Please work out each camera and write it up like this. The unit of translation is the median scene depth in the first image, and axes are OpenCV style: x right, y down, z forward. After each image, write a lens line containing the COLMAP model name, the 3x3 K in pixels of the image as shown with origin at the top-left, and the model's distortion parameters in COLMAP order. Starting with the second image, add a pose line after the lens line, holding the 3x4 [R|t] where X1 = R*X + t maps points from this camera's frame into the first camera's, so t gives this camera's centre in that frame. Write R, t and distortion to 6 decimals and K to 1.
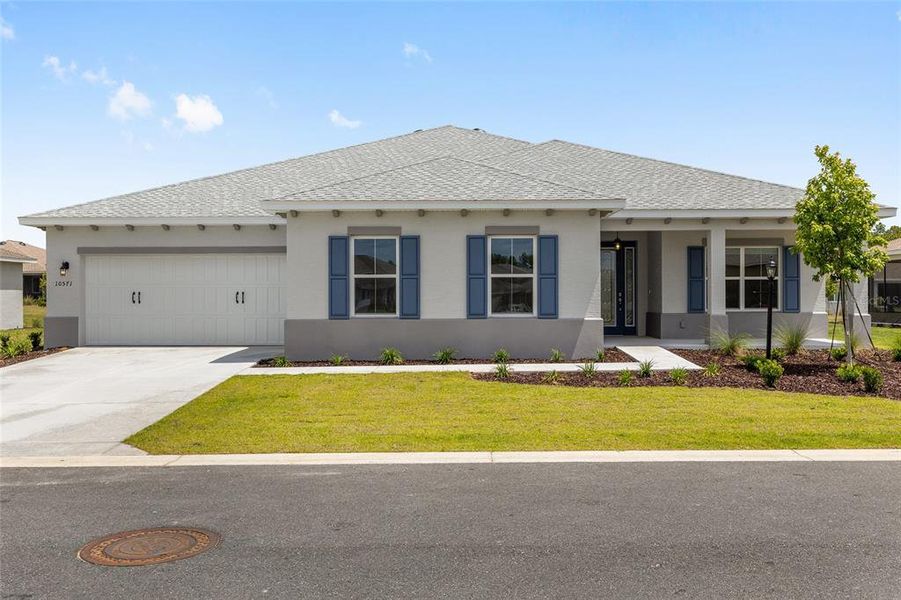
lens RADIAL K [[725.9, 0, 470.8], [0, 725.9, 300.3], [0, 0, 1]] dist [0.105307, -0.000473]
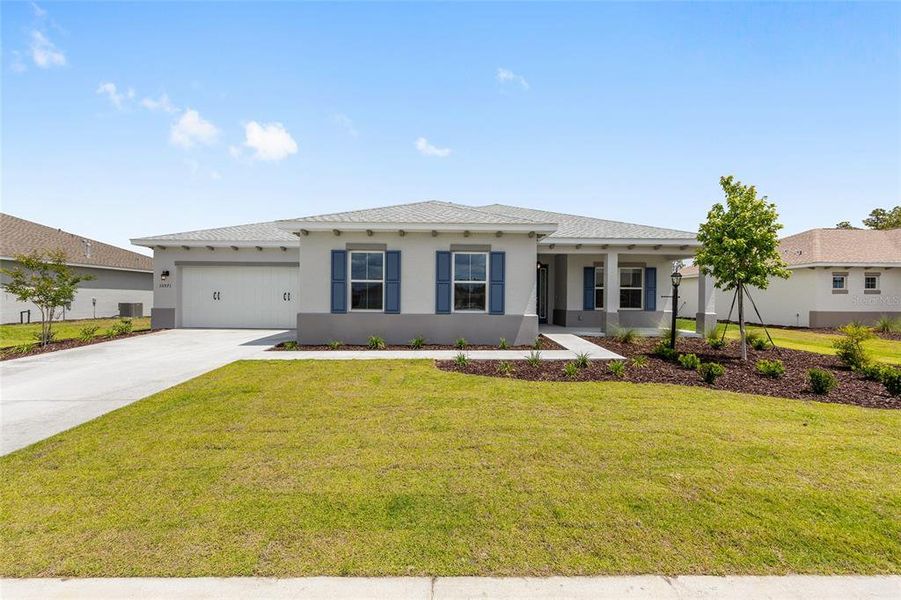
lens RADIAL K [[360.7, 0, 452.6], [0, 360.7, 299.6], [0, 0, 1]] dist [-0.000119, 0.000277]
pose [[0.999849, 0.012499, 0.012112, 0.017301], [-0.012459, 0.999917, -0.003375, 0.000776], [-0.012153, 0.003223, 0.999921, 0.344020]]
